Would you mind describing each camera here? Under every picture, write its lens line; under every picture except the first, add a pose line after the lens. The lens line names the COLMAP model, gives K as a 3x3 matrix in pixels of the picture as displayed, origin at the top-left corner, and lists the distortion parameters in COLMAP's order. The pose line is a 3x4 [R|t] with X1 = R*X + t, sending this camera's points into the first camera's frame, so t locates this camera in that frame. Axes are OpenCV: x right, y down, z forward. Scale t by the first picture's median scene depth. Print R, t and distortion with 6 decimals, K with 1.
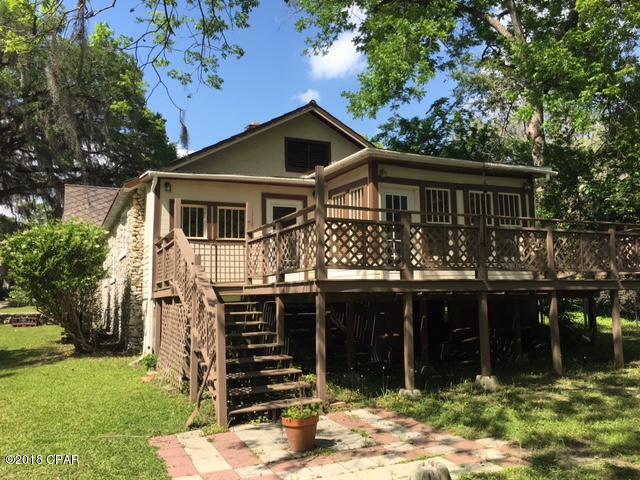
lens RADIAL K [[545.9, 0, 319.9], [0, 545.9, 237.5], [0, 0, 1]] dist [0.060010, -0.072255]
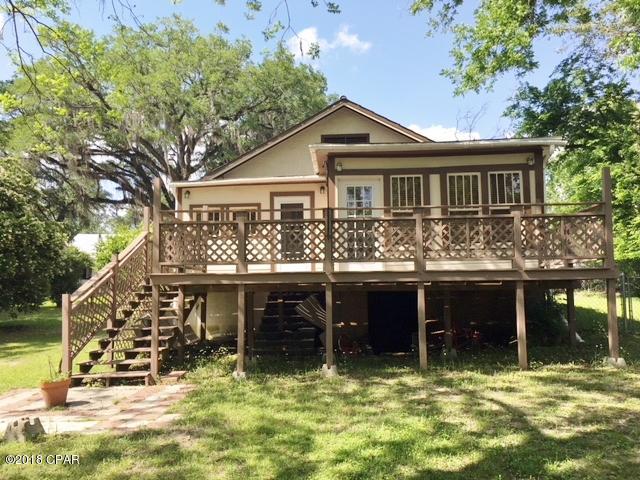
lens RADIAL K [[545.9, 0, 319.8], [0, 545.9, 242.8], [0, 0, 1]] dist [0.060010, -0.072255]
pose [[0.876616, -0.030599, -0.480216, 0.541966], [0.048818, 0.998482, 0.025492, -0.002718], [0.478707, -0.045790, 0.876780, 0.074566]]
